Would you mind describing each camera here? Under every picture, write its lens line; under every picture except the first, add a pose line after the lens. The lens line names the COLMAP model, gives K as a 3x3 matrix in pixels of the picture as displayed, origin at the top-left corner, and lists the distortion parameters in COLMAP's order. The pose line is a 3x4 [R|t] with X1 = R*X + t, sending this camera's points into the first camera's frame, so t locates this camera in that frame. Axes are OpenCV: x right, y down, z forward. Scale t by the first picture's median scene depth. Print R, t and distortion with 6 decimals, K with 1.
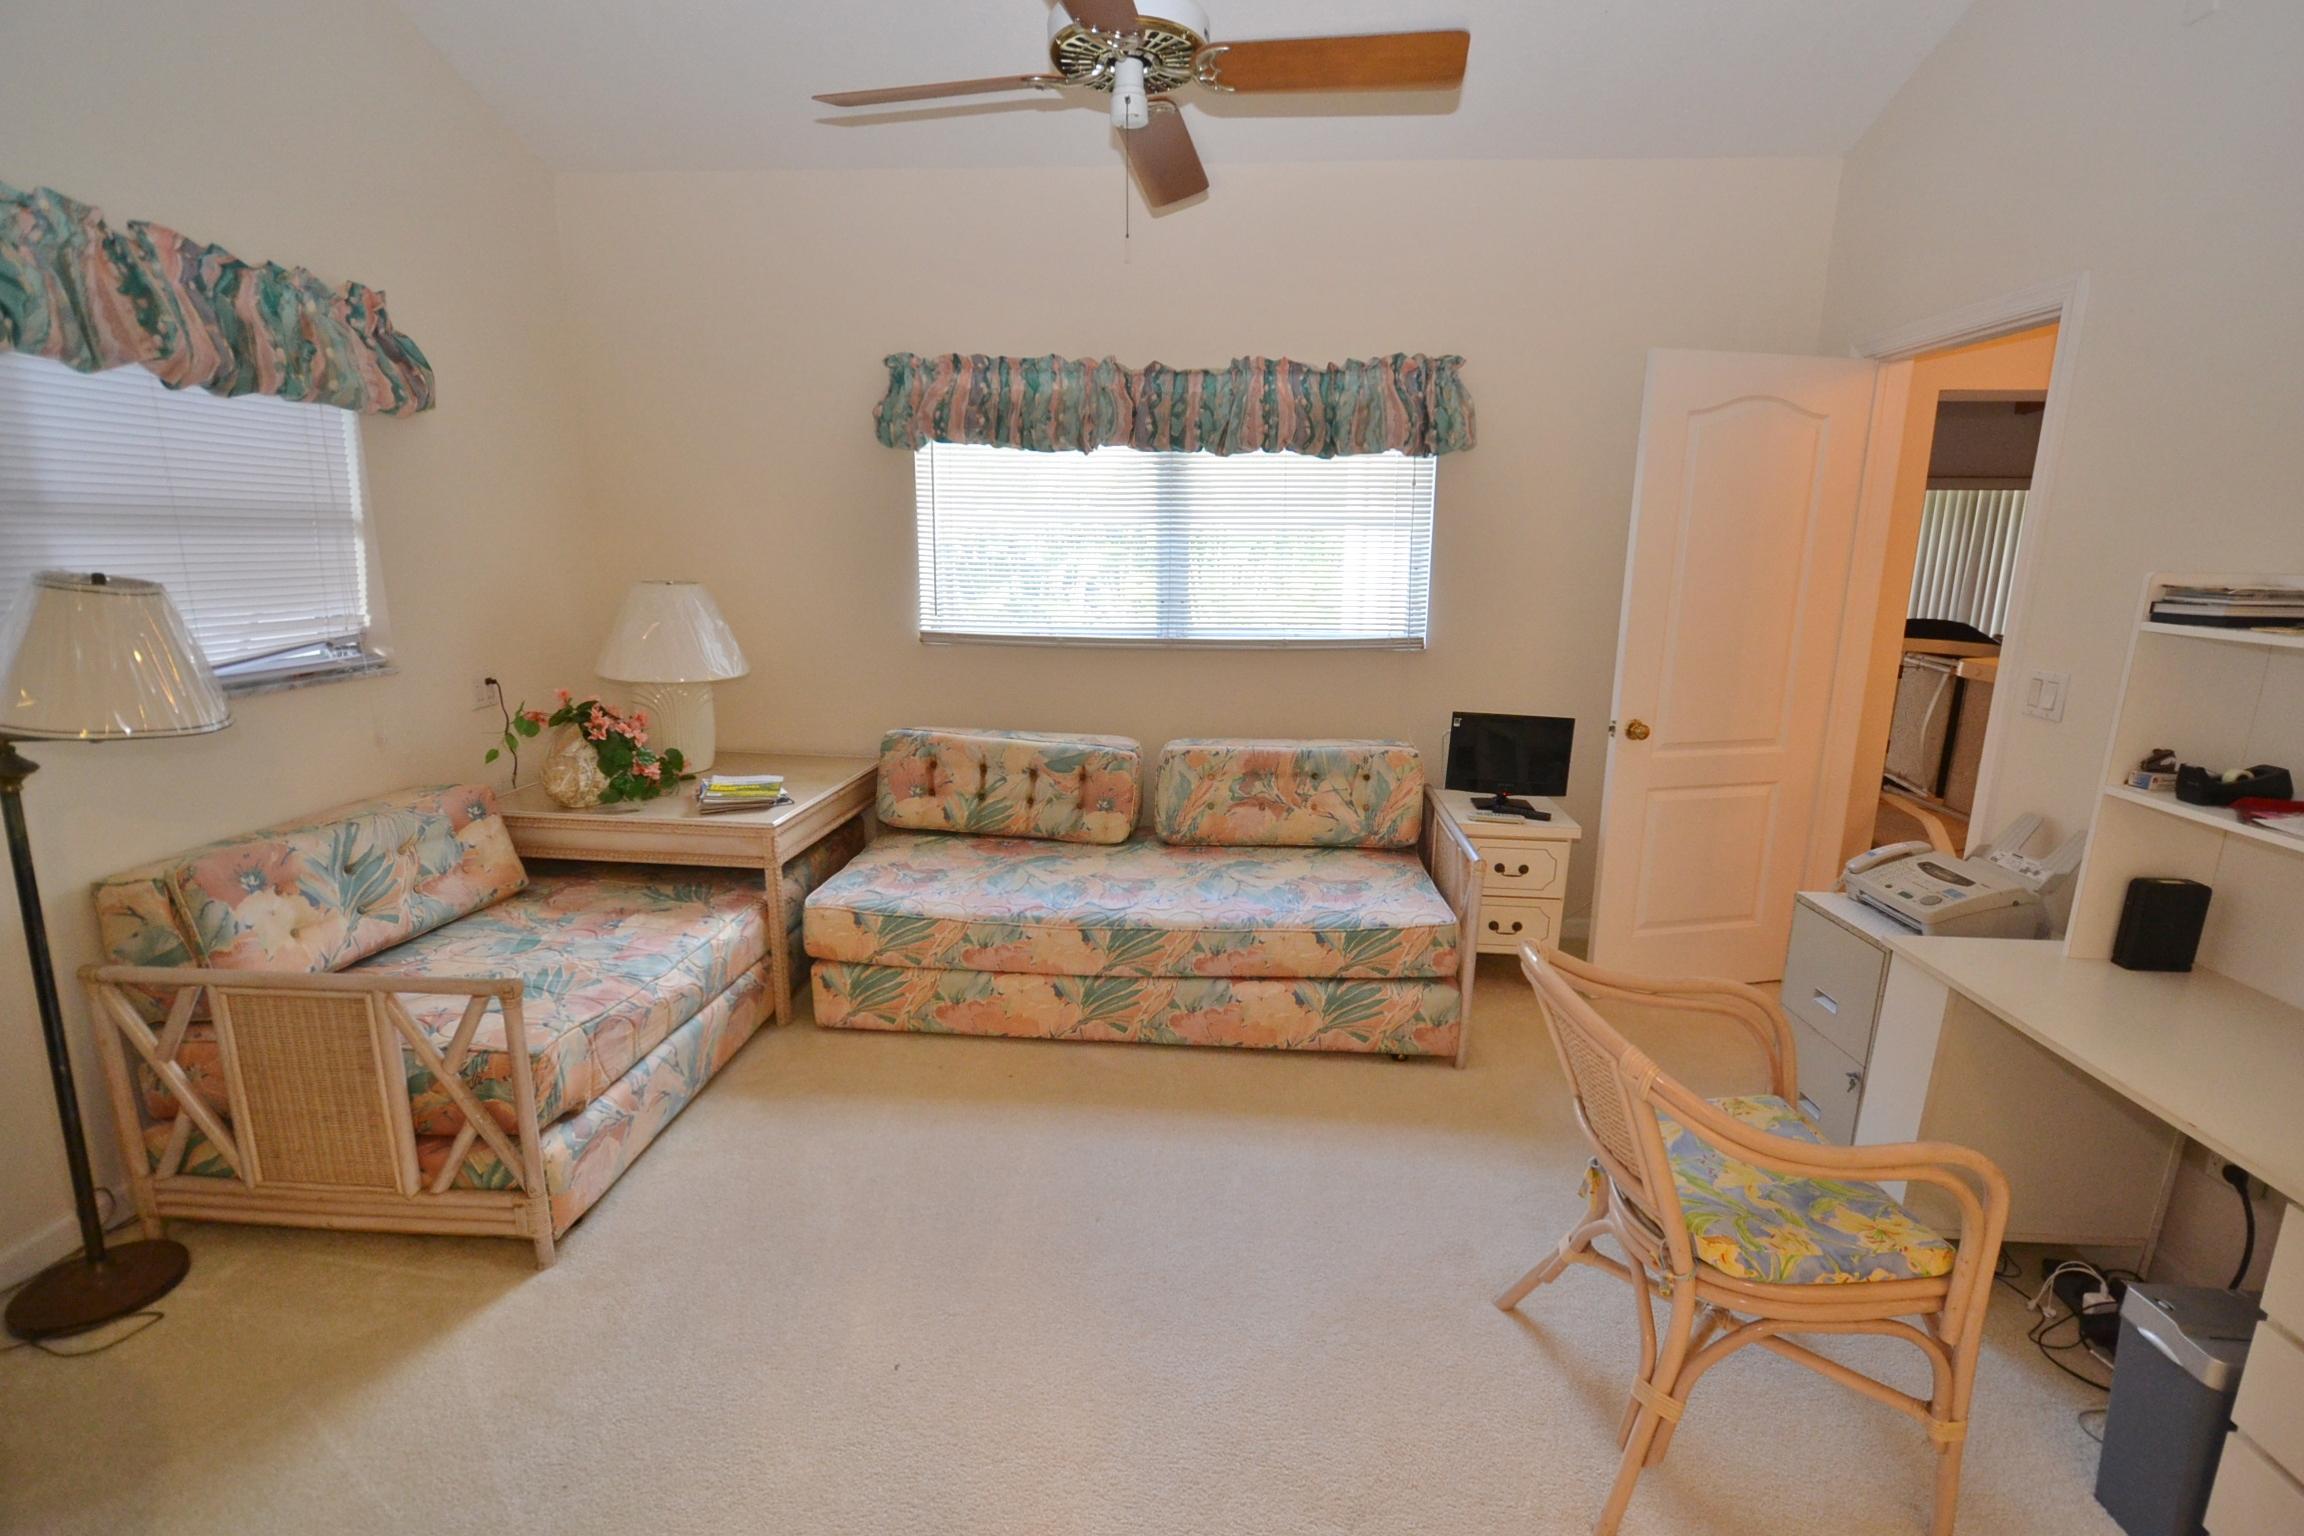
lens RADIAL K [[1018.3, 0, 1168.9], [0, 1018.3, 760.8], [0, 0, 1]] dist [0.008959, -0.007922]
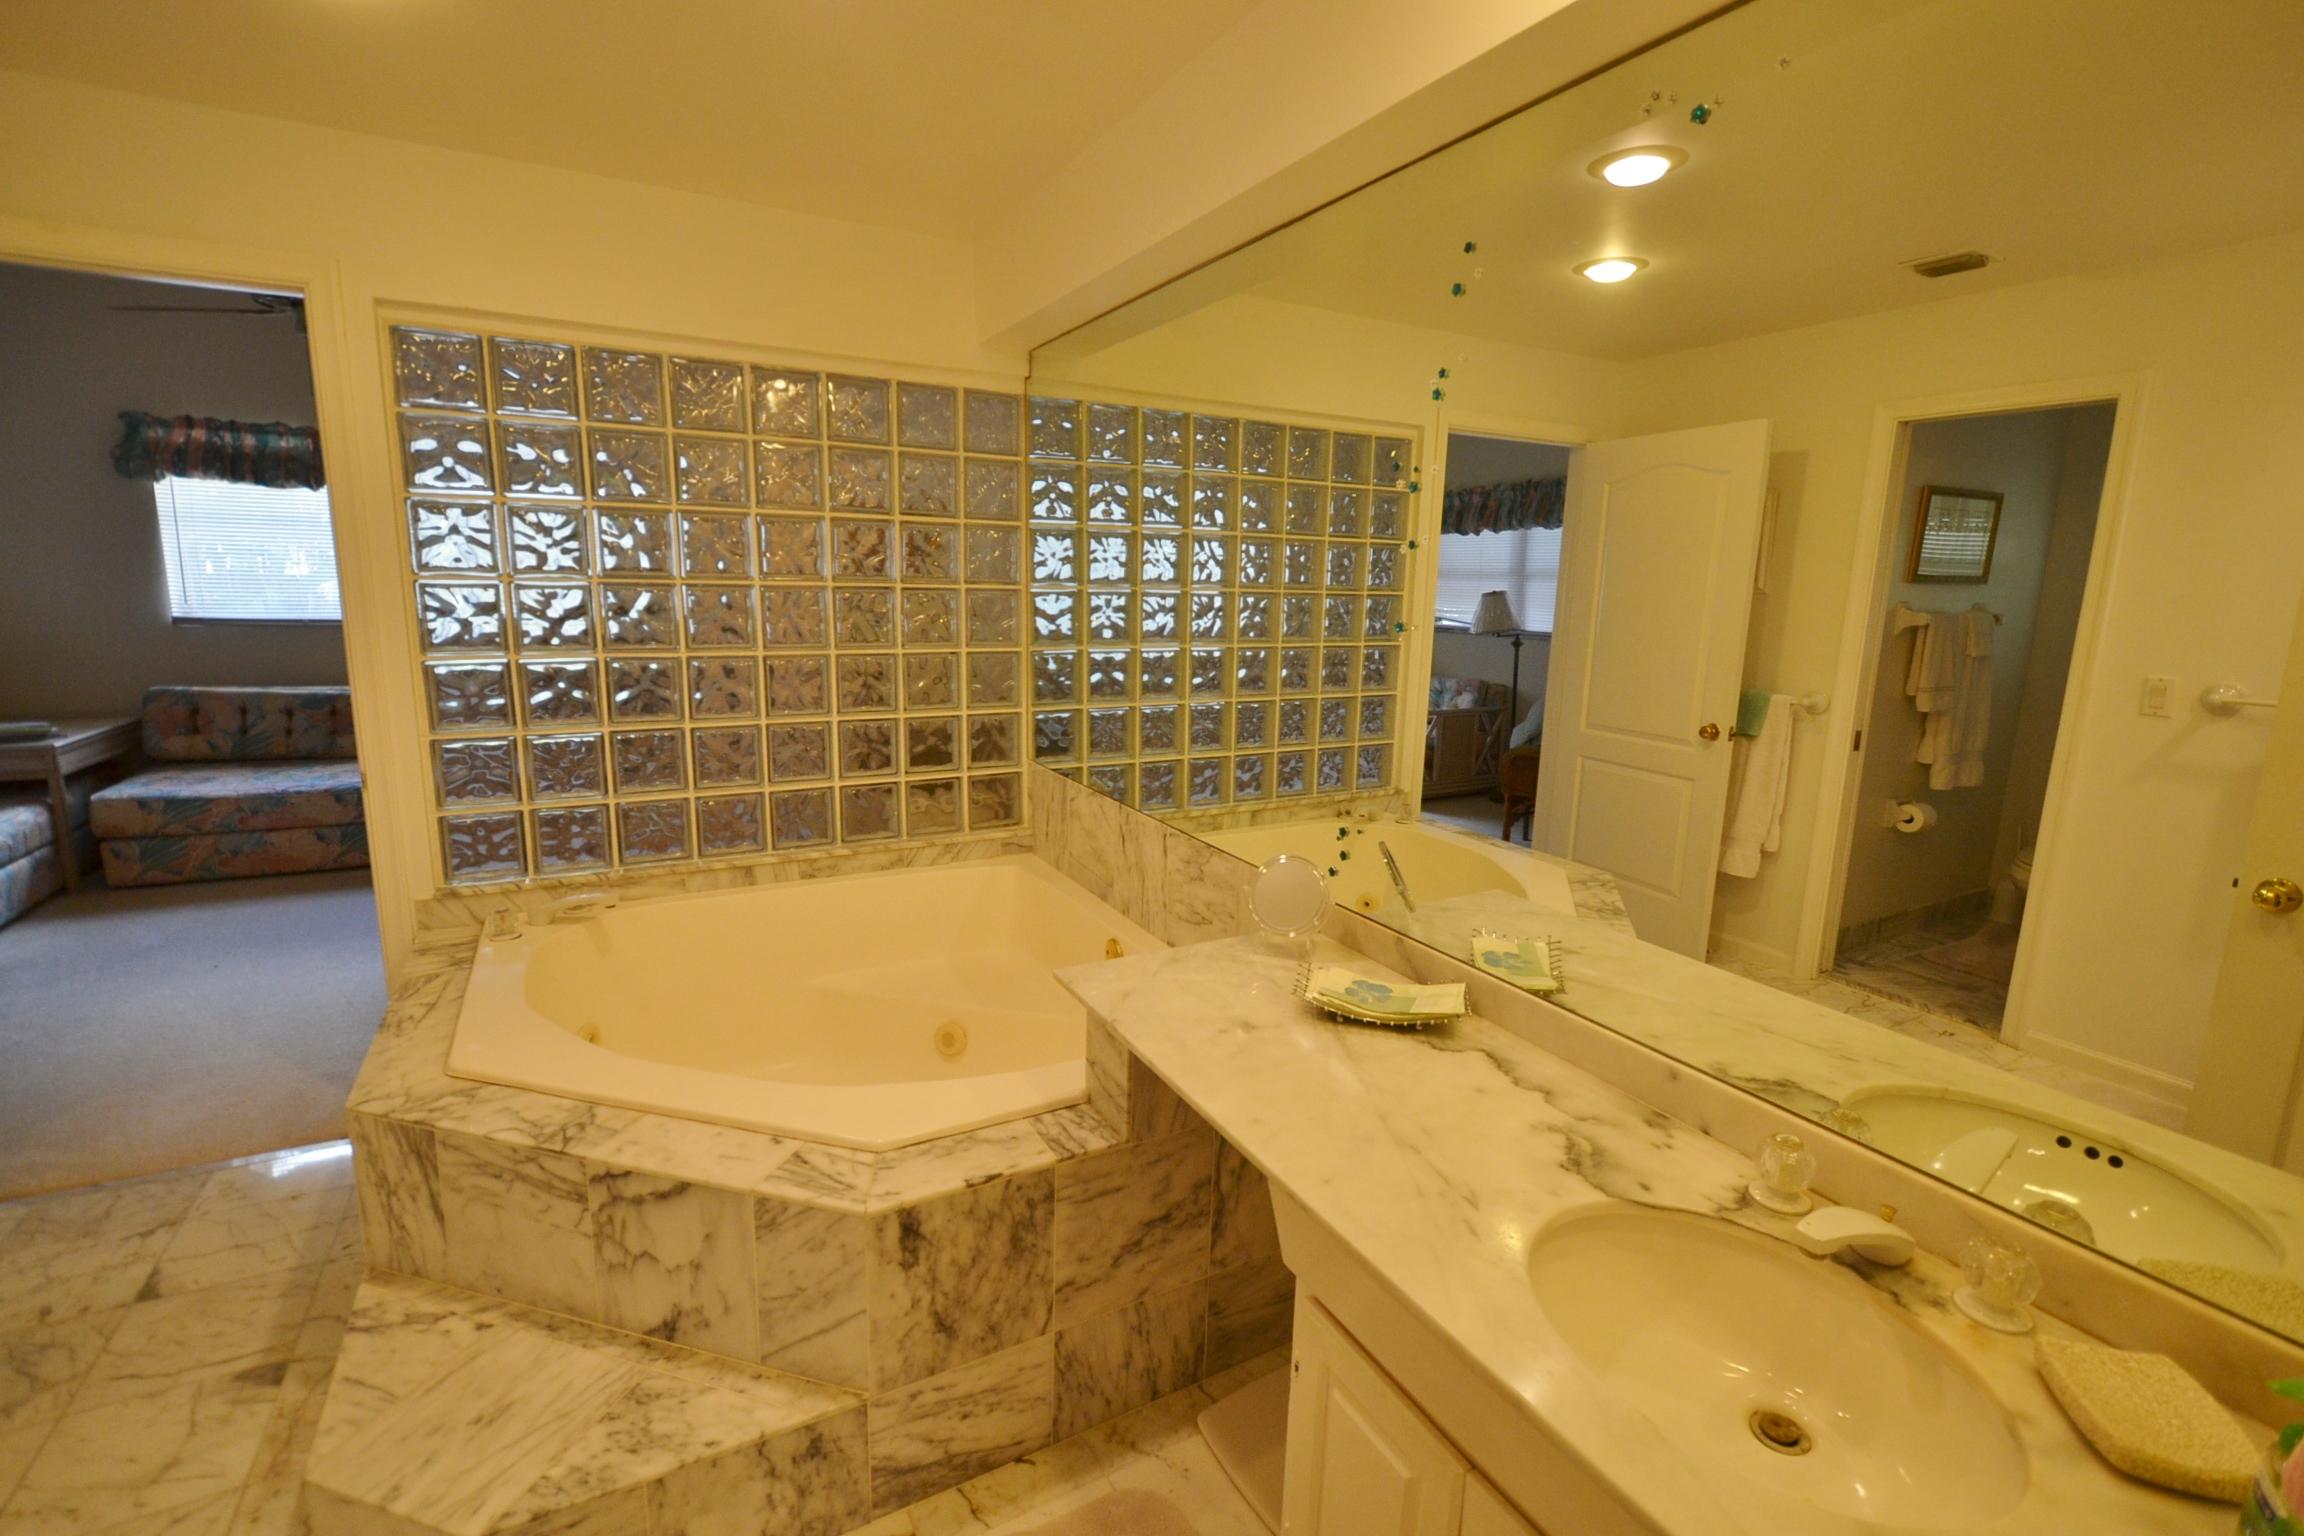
lens RADIAL K [[1018.3, 0, 1168.9], [0, 1018.3, 760.8], [0, 0, 1]] dist [0.008959, -0.007922]
pose [[0.843025, -0.082263, 0.531546, 0.143950], [0.091874, 0.995735, 0.008391, 0.184382], [-0.529970, 0.041761, 0.846988, -0.886630]]
